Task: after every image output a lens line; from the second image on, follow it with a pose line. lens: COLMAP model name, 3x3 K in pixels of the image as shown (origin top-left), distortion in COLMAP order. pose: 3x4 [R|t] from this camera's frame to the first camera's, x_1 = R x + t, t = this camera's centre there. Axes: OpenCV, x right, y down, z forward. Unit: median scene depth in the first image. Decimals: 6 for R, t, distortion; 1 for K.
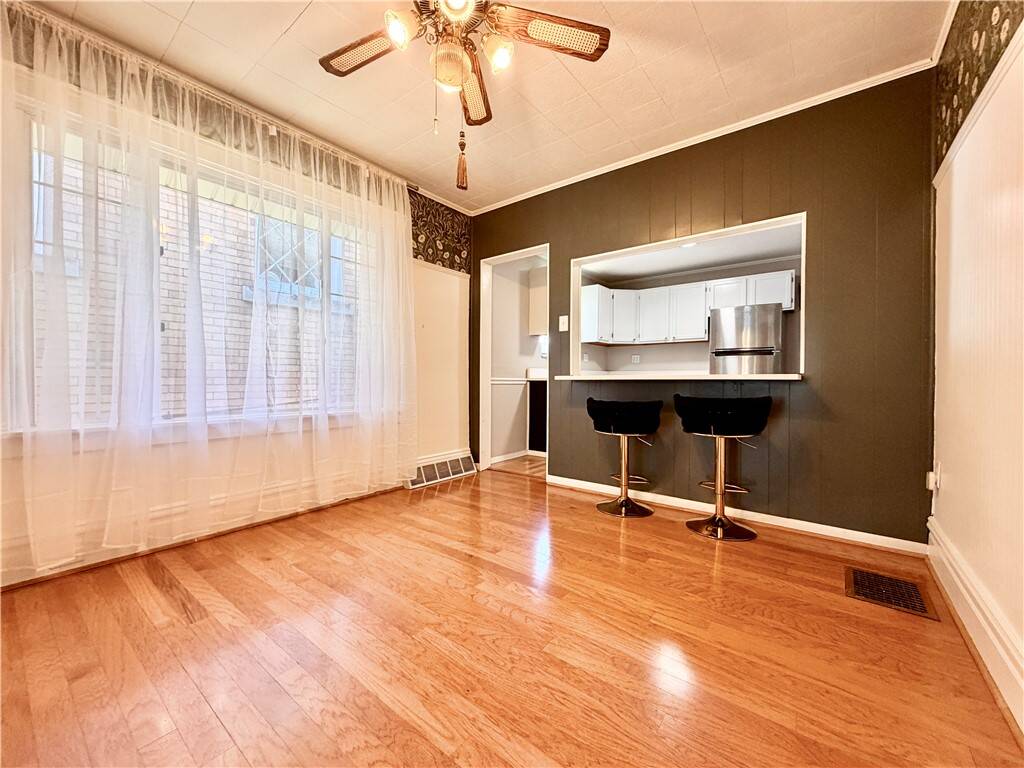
lens RADIAL K [[410.7, 0, 497.6], [0, 410.7, 384.0], [0, 0, 1]] dist [0.000185, -0.000014]
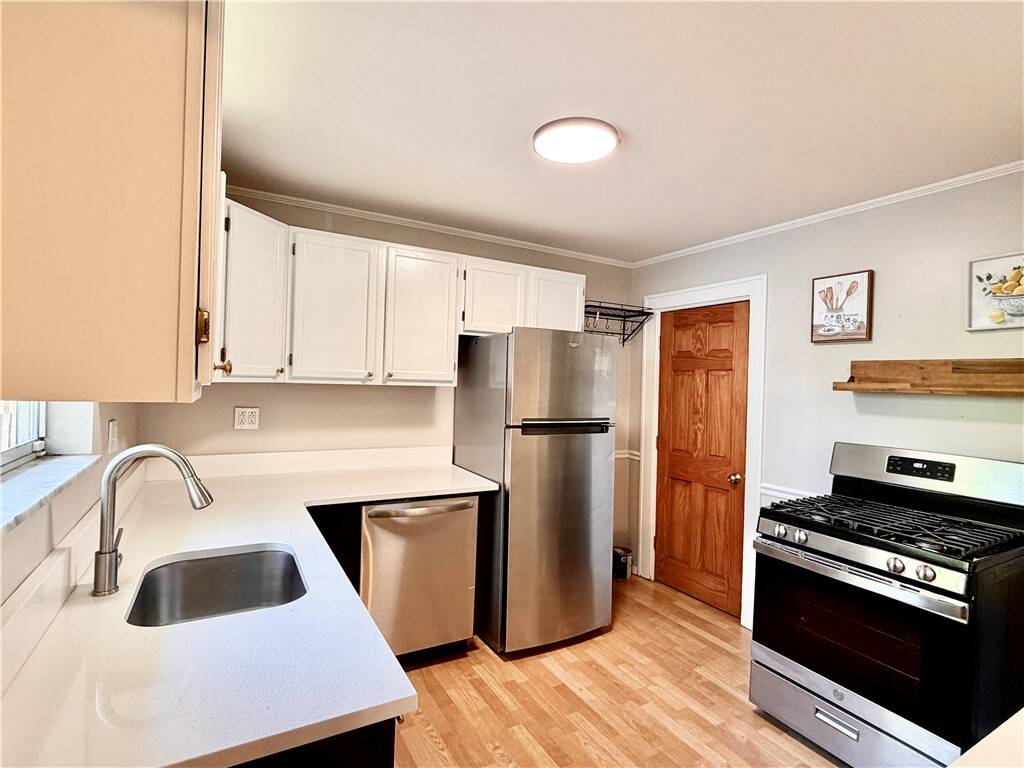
lens RADIAL K [[502.6, 0, 512.0], [0, 502.6, 384.0], [0, 0, 1]] dist [-0.002381, -0.000222]
pose [[0.369083, 0.000605, 0.929396, 0.030630], [-0.021004, 0.999750, 0.007691, -0.126917], [-0.929159, -0.022360, 0.369003, 0.816488]]
